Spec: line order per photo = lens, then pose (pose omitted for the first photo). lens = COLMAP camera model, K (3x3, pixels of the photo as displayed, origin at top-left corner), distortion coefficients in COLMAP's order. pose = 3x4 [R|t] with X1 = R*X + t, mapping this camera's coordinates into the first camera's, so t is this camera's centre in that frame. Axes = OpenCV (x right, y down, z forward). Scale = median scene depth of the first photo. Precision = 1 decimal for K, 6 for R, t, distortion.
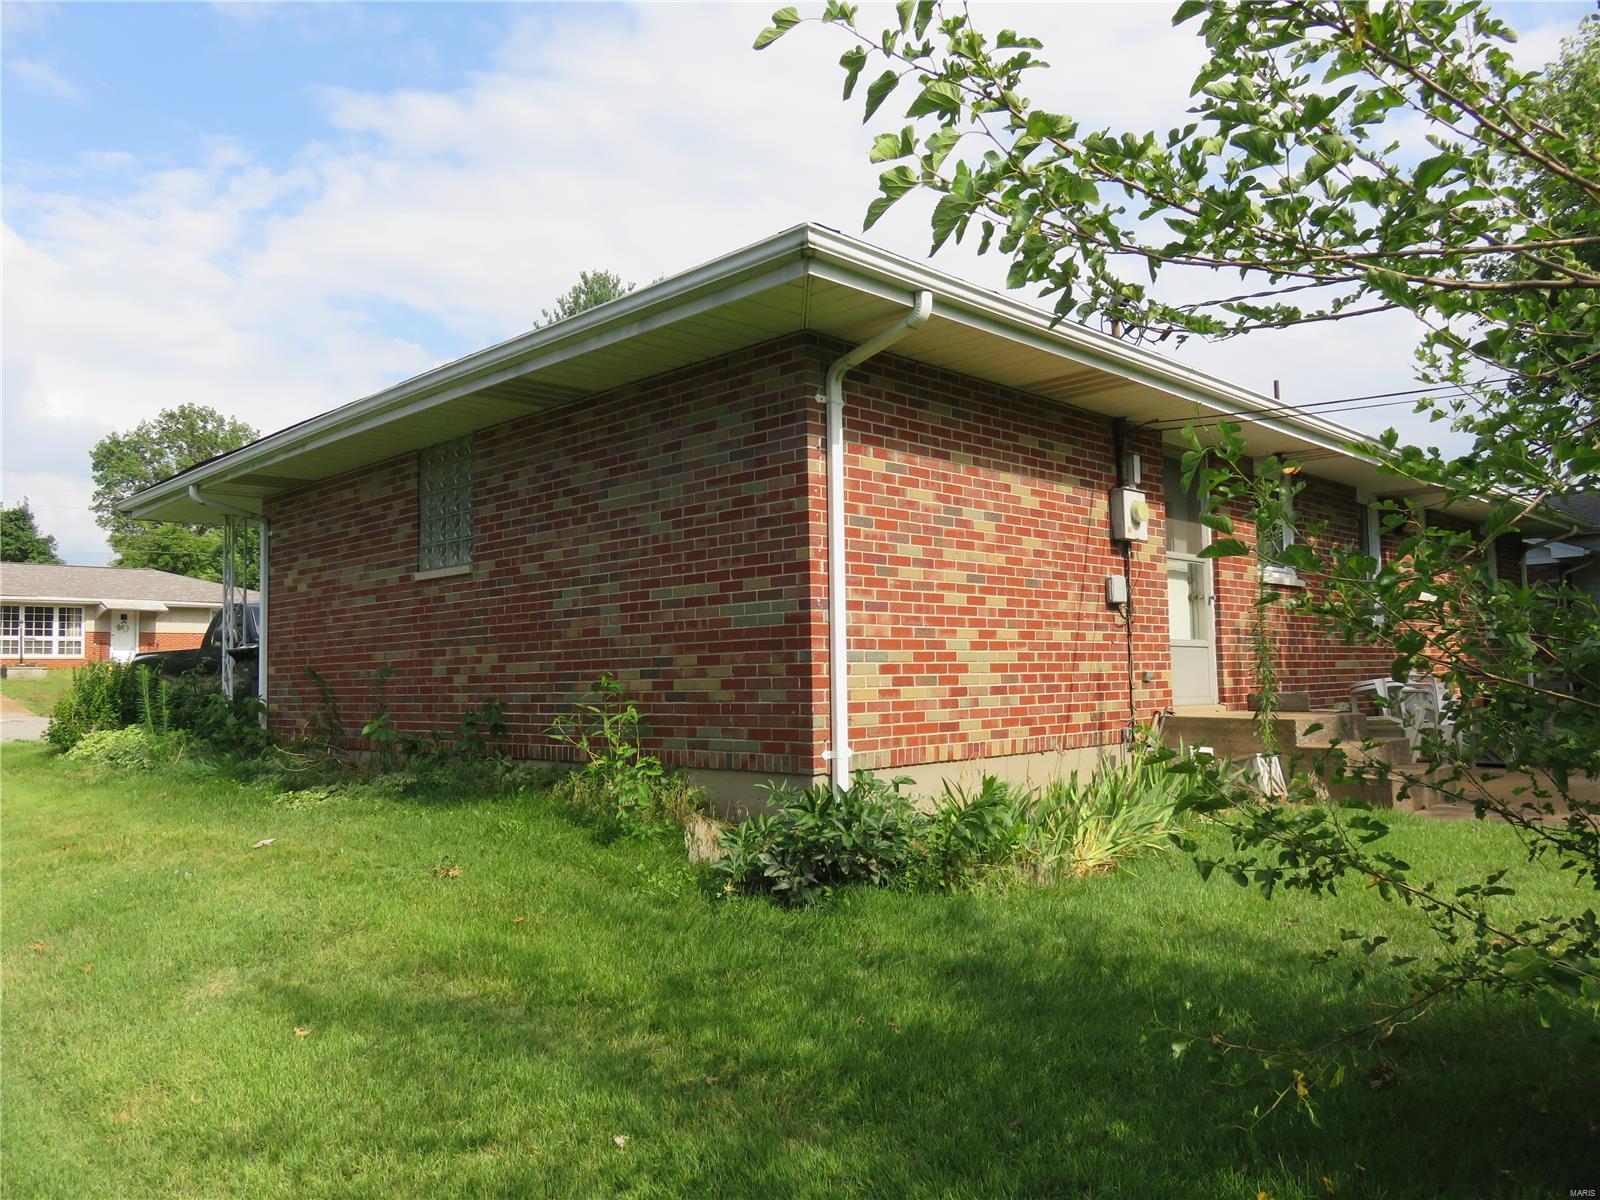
lens RADIAL K [[1149.7, 0, 729.0], [0, 1149.7, 617.2], [0, 0, 1]] dist [-0.044926, 0.000303]
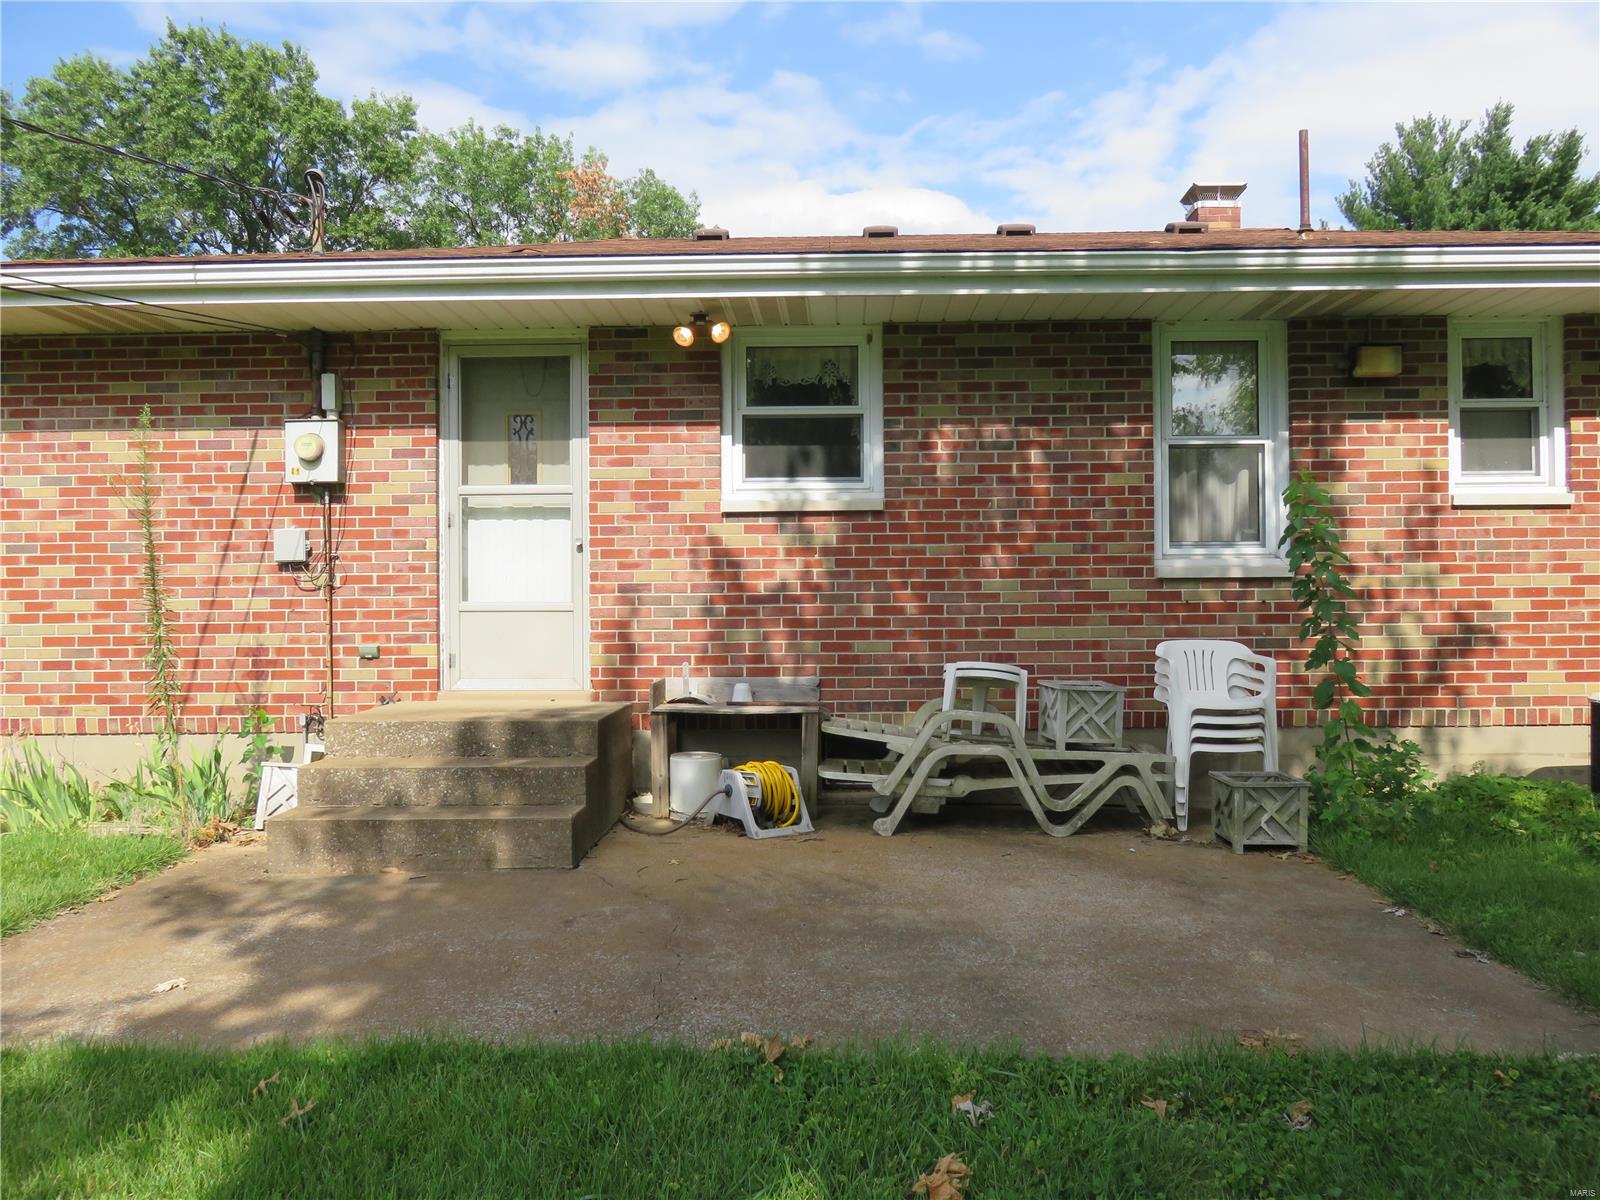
lens RADIAL K [[1187.1, 0, 800.0], [0, 1187.1, 600.0], [0, 0, 1]] dist [-0.018994, 0.011256]
pose [[0.722947, 0.005128, -0.690885, 1.265976], [0.034581, 0.998451, 0.043597, -0.010502], [0.690038, -0.055410, 0.721649, 0.677506]]
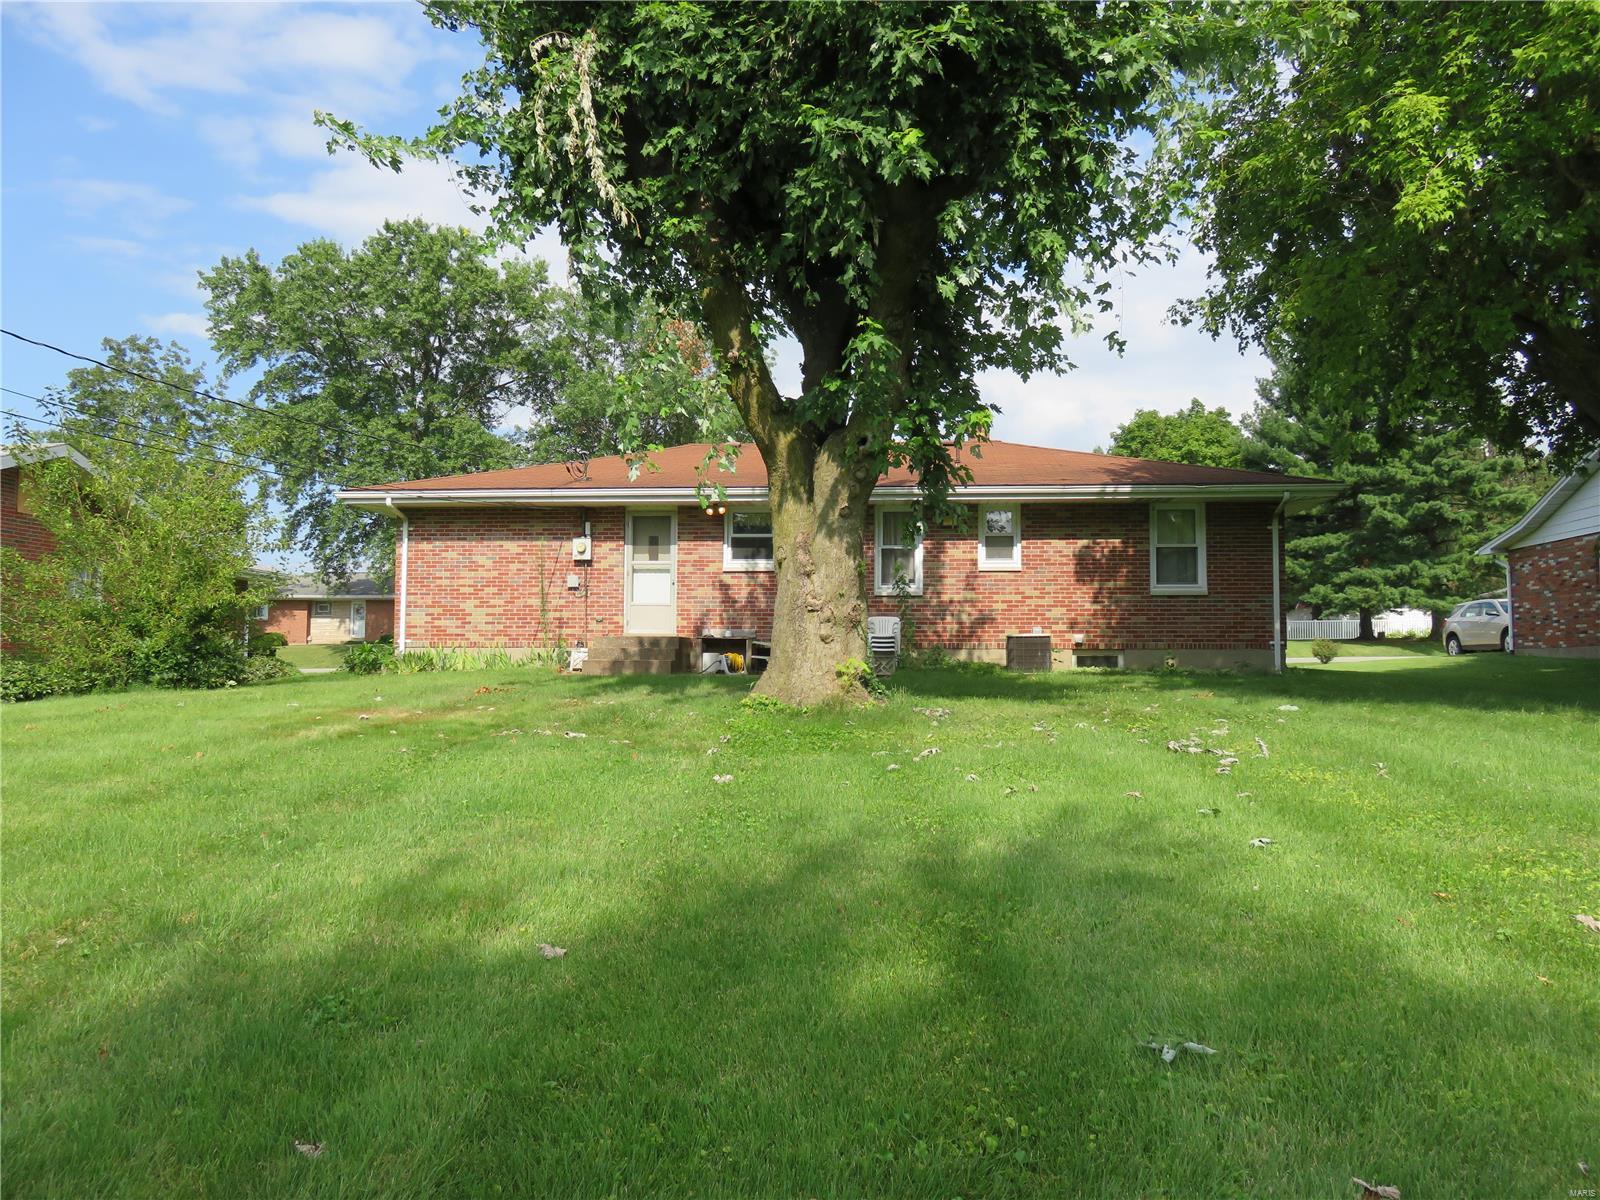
lens RADIAL K [[1187.1, 0, 800.0], [0, 1187.1, 600.0], [0, 0, 1]] dist [-0.018994, 0.011256]
pose [[0.677202, -0.021676, -0.735478, 2.600963], [0.024599, 0.999674, -0.006813, 0.043950], [0.735386, -0.013478, 0.677514, -0.328204]]
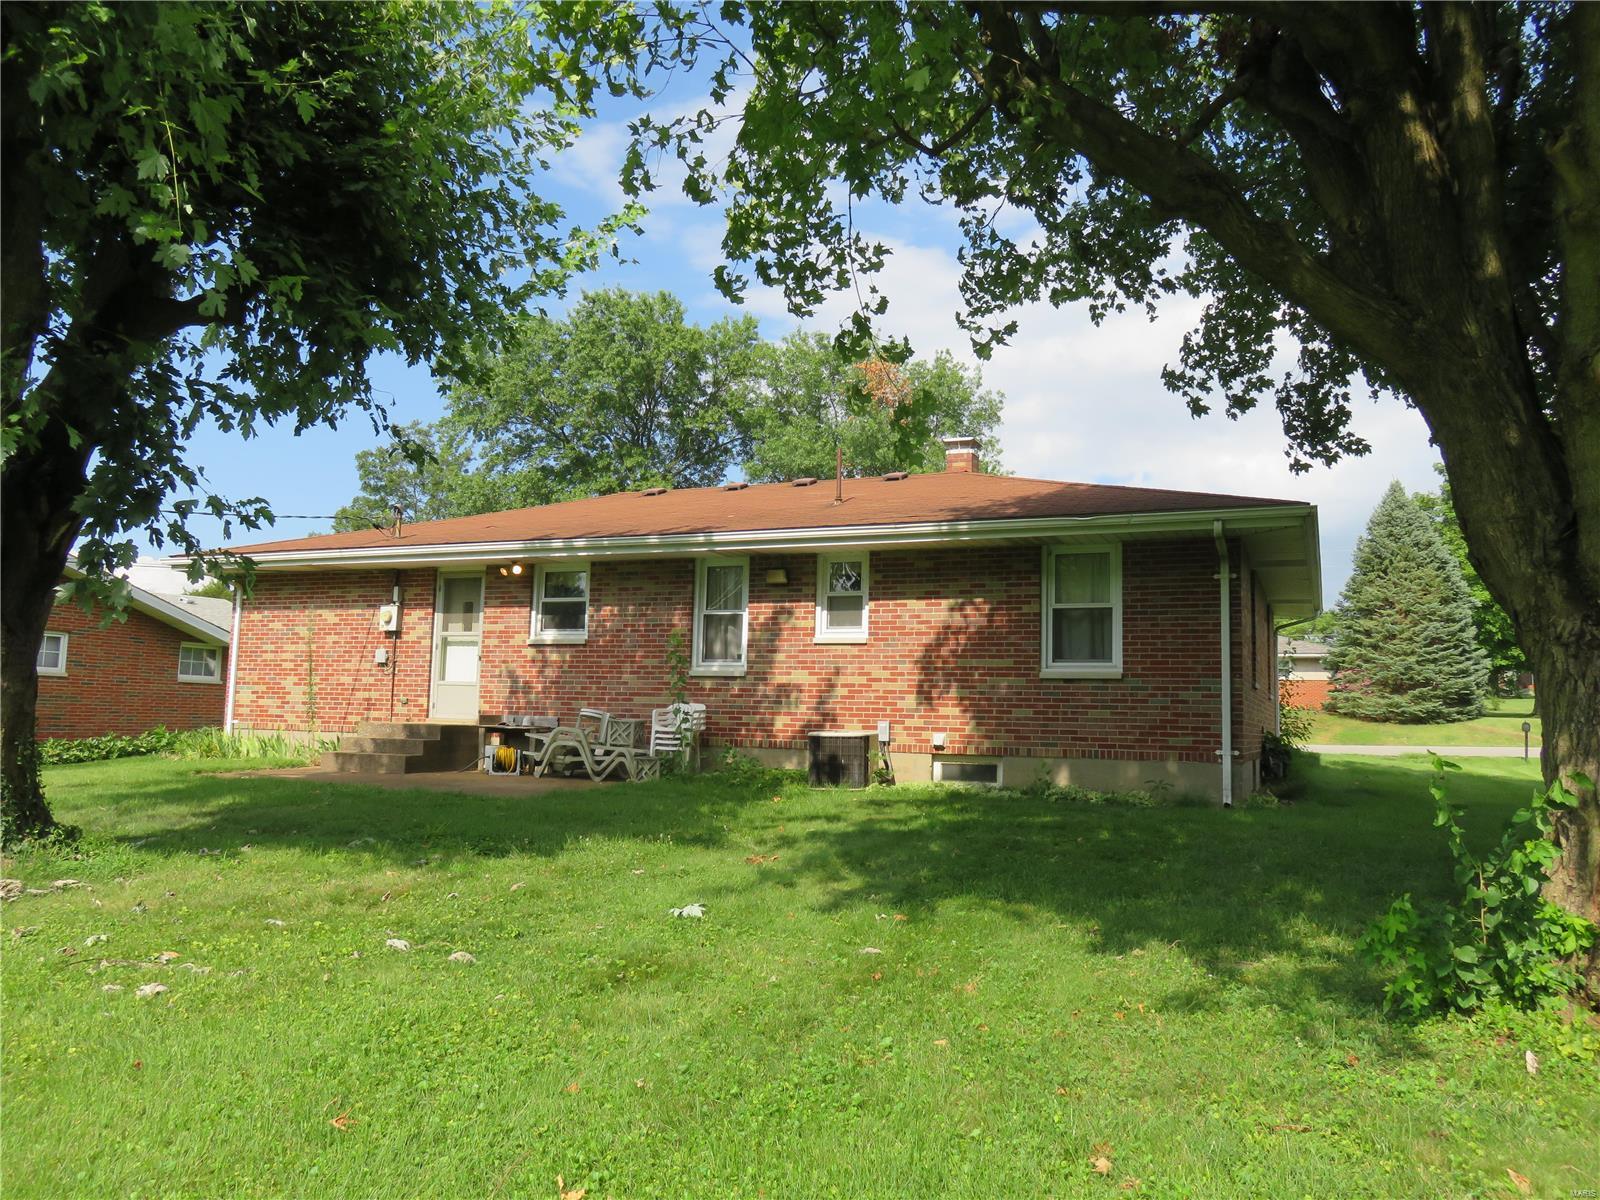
lens RADIAL K [[1187.1, 0, 800.0], [0, 1187.1, 600.0], [0, 0, 1]] dist [-0.018994, 0.011256]
pose [[0.403147, -0.066981, -0.912681, 2.703757], [0.018285, 0.997708, -0.065145, 0.027520], [0.914953, 0.009574, 0.403448, 0.885333]]
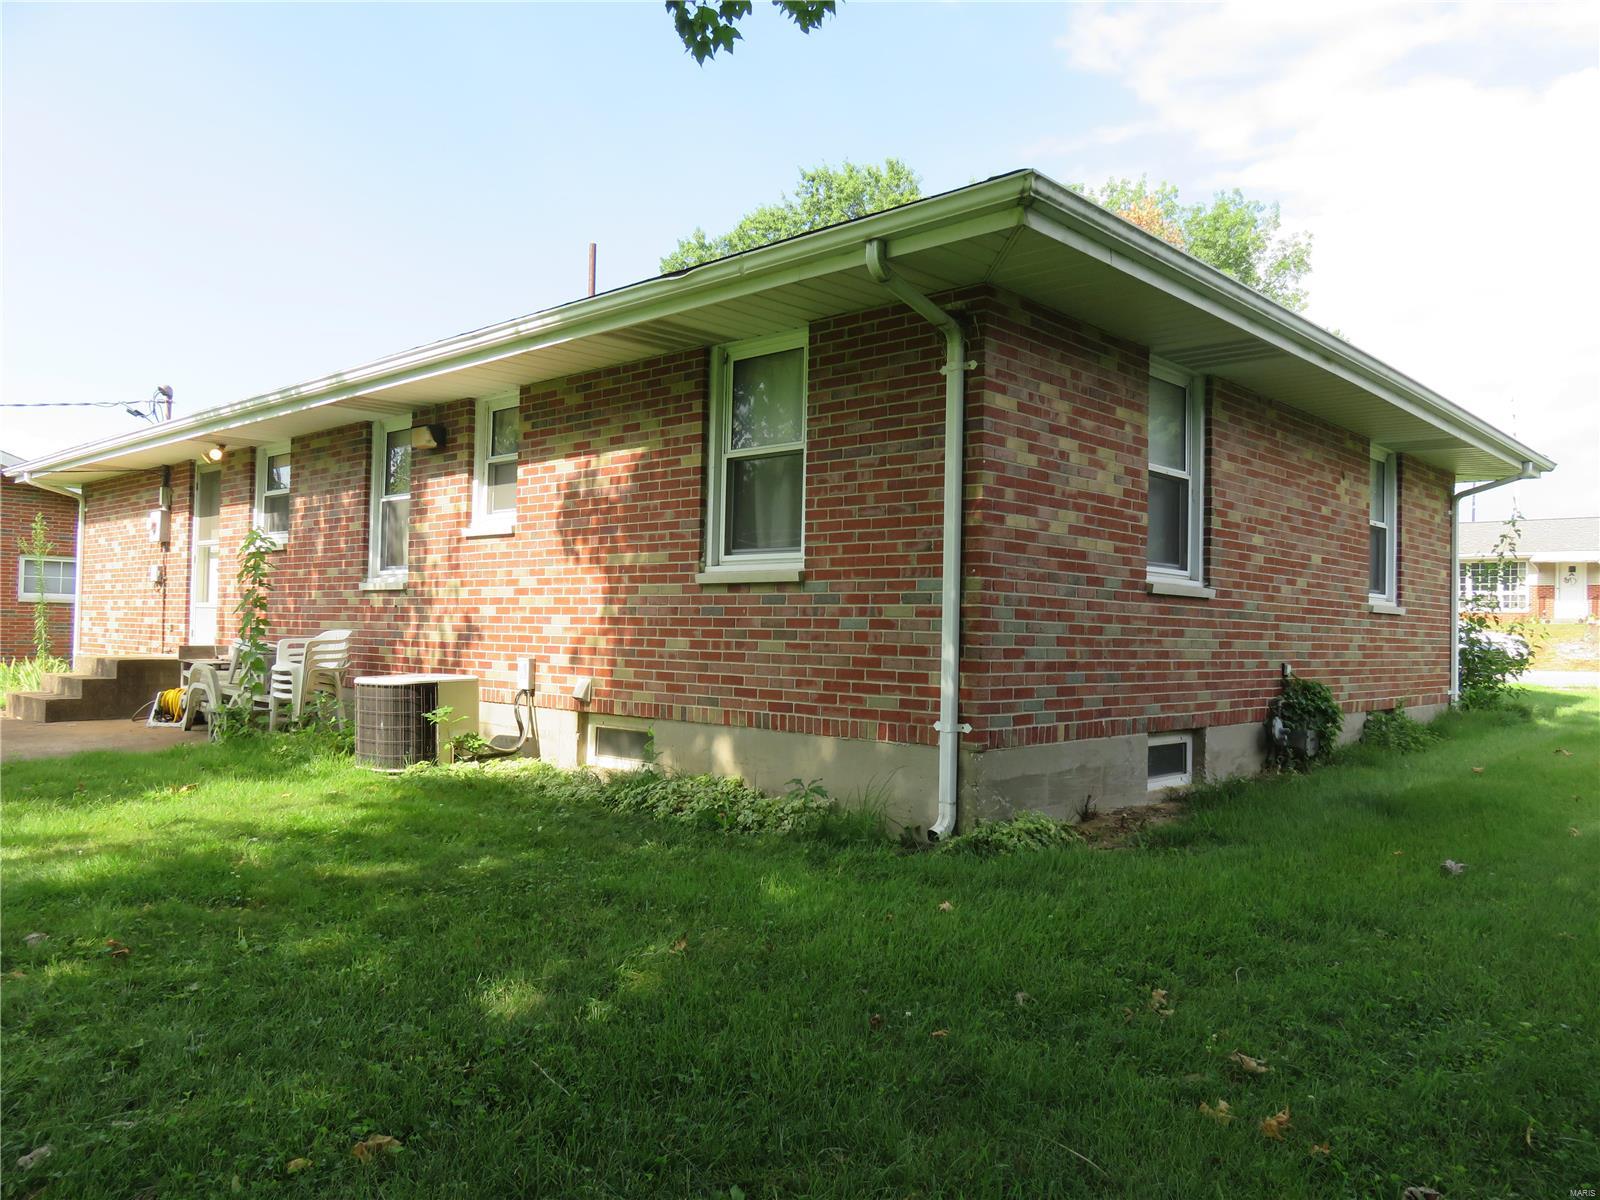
lens RADIAL K [[1187.1, 0, 800.0], [0, 1187.1, 600.0], [0, 0, 1]] dist [-0.018994, 0.011256]
pose [[0.079257, -0.007216, -0.996828, 2.240531], [0.033215, 0.999438, -0.004594, 0.055554], [0.996301, -0.032746, 0.079452, 1.900195]]
